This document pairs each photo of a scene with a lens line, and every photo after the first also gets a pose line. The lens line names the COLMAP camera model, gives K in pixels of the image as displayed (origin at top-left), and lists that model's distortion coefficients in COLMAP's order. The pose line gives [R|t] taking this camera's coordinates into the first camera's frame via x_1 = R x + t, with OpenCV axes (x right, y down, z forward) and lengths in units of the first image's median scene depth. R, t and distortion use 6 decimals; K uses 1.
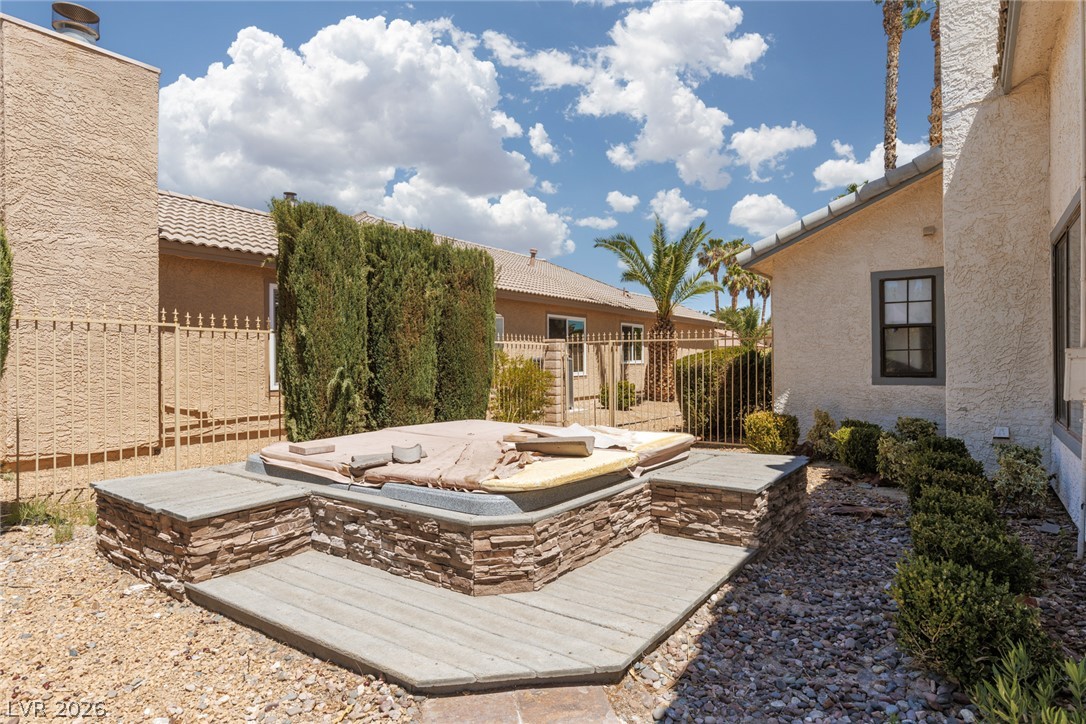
lens RADIAL K [[613.3, 0, 546.5], [0, 613.3, 361.5], [0, 0, 1]] dist [0.000781, 0.000551]
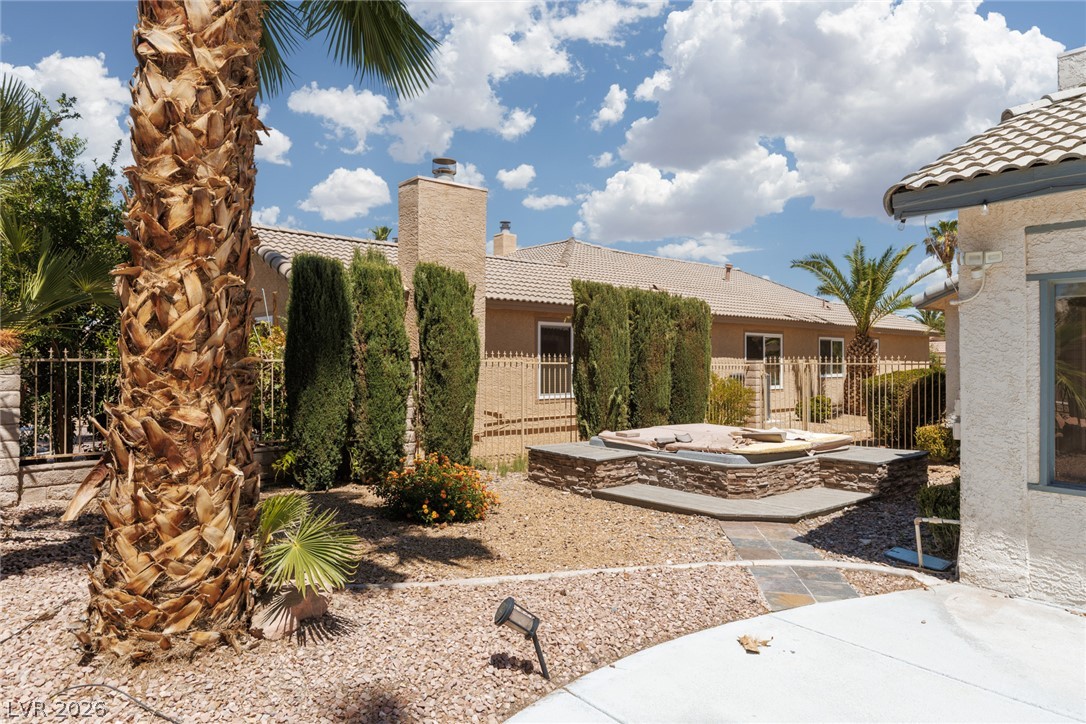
lens RADIAL K [[702.9, 0, 537.3], [0, 702.9, 357.9], [0, 0, 1]] dist [0.005262, -0.002147]
pose [[0.963375, 0.004032, -0.268128, -0.048500], [-0.006556, 0.999942, -0.008519, -0.049270], [0.268078, 0.009965, 0.963346, -0.781072]]
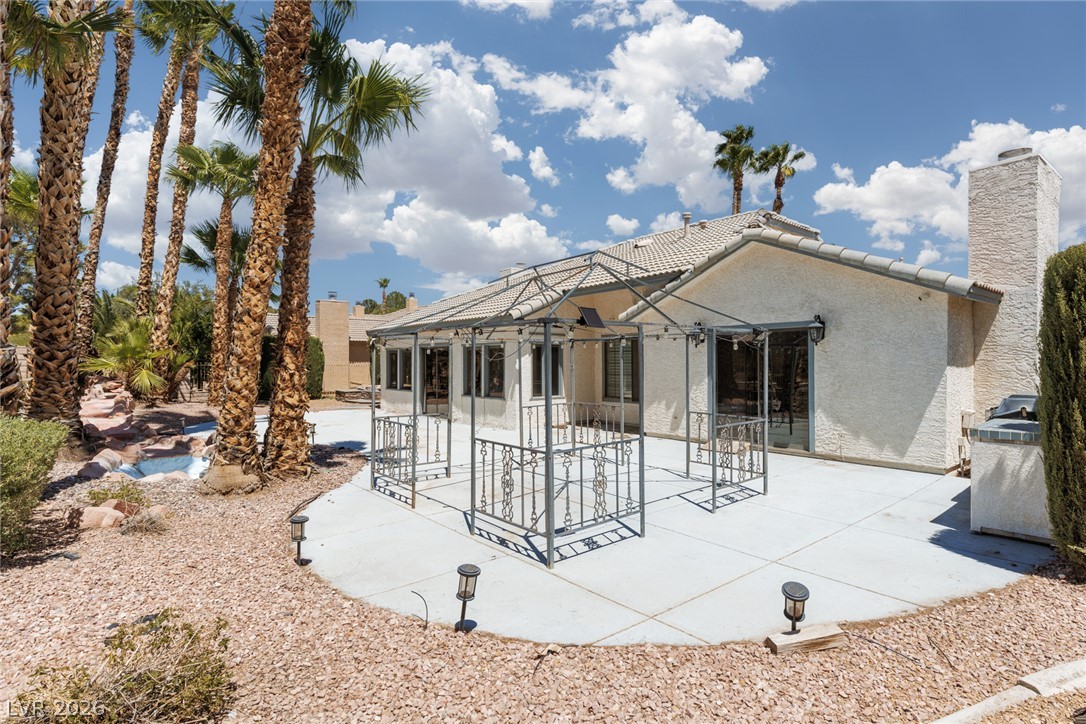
lens RADIAL K [[534.9, 0, 544.0], [0, 534.9, 362.7], [0, 0, 1]] dist [-0.004025, 0.000330]
pose [[0.963761, -0.000433, -0.266768, 1.978400], [0.000451, 1.000000, 0.000007, -0.068167], [0.266768, -0.000127, 0.963761, -2.633429]]
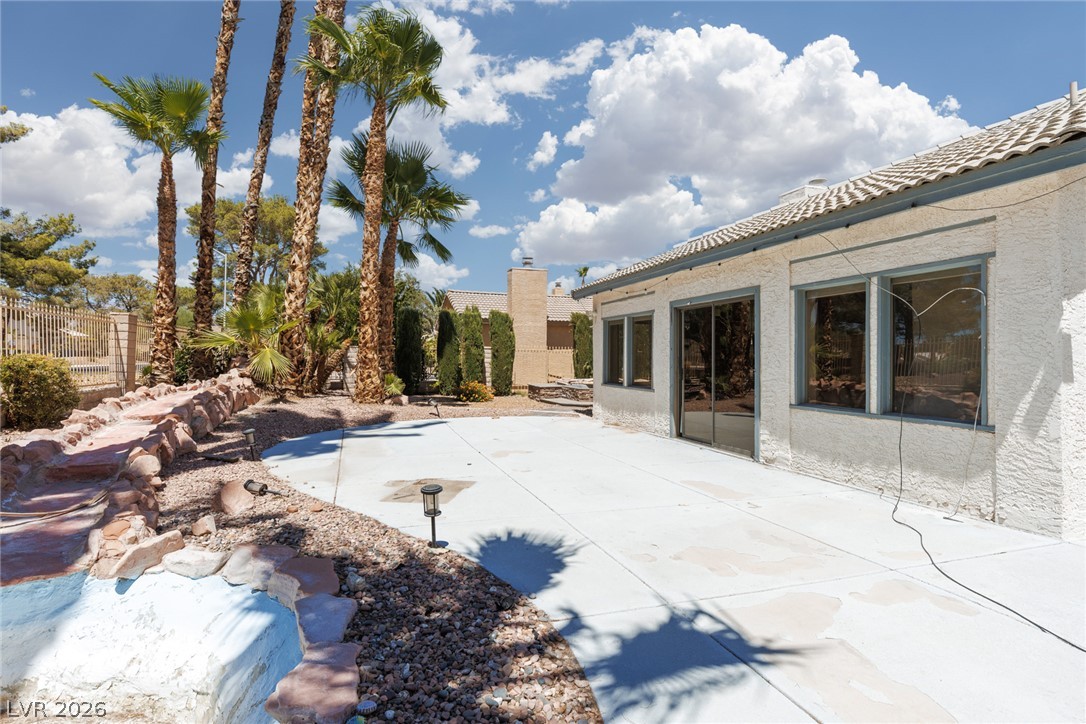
lens RADIAL K [[525.7, 0, 514.2], [0, 525.7, 349.4], [0, 0, 1]] dist [0.000090, -0.000799]
pose [[0.774338, -0.003133, -0.632765, 1.189440], [-0.009414, 0.999820, -0.016470, -0.007803], [0.632702, 0.018710, 0.774169, -1.506955]]
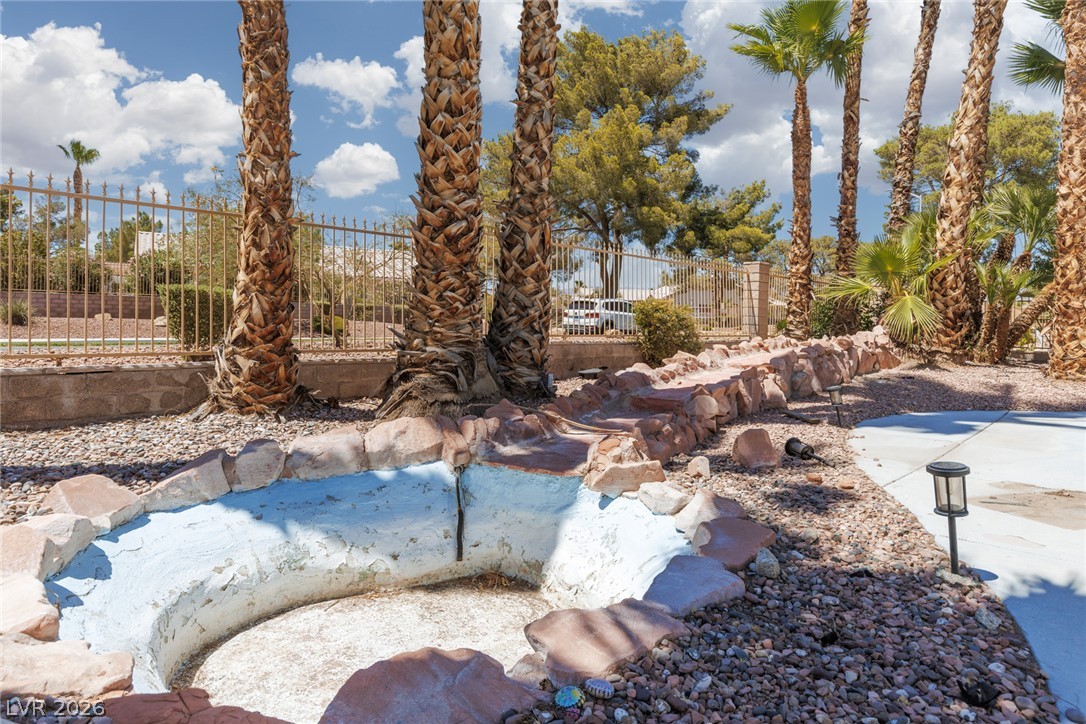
lens RADIAL K [[659.6, 0, 565.0], [0, 659.6, 323.4], [0, 0, 1]] dist [-0.002291, -0.003821]
pose [[-0.134015, -0.000545, -0.990979, 1.194827], [-0.016384, 0.999864, 0.001666, 0.049343], [0.990844, 0.016460, -0.134006, -1.298528]]
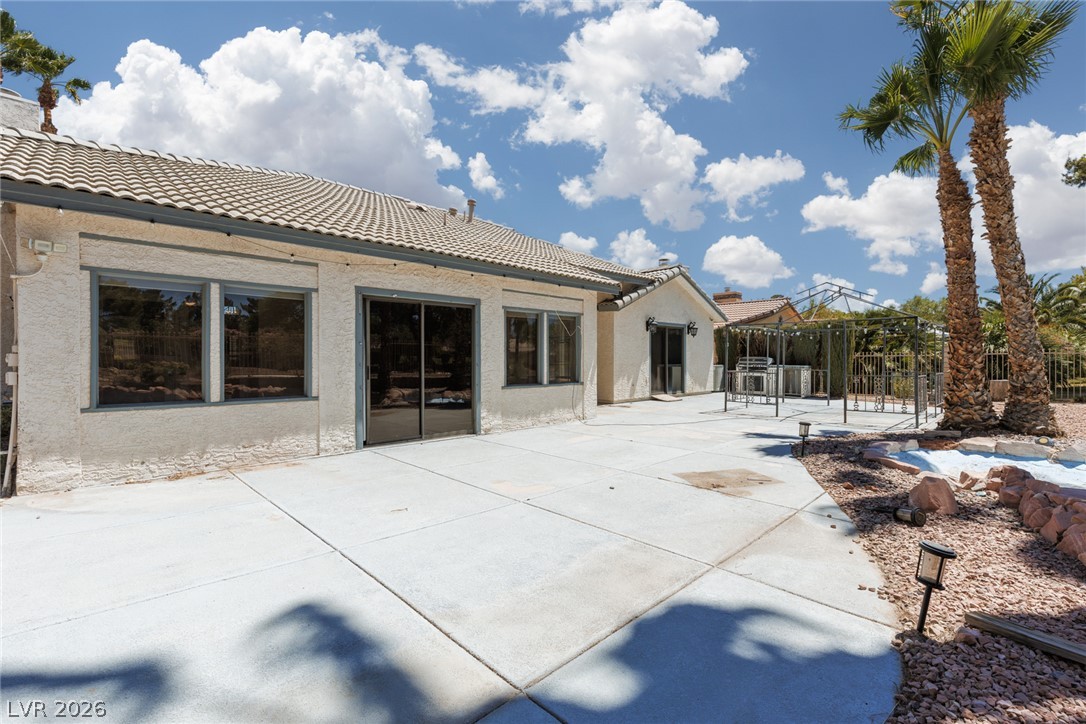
lens RADIAL K [[486.4, 0, 550.6], [0, 486.4, 359.1], [0, 0, 1]] dist [0.003585, 0.000373]
pose [[0.186594, -0.000363, 0.982437, -0.363198], [-0.002539, 0.999996, 0.000851, -0.003934], [-0.982434, -0.002653, 0.186592, -0.773283]]
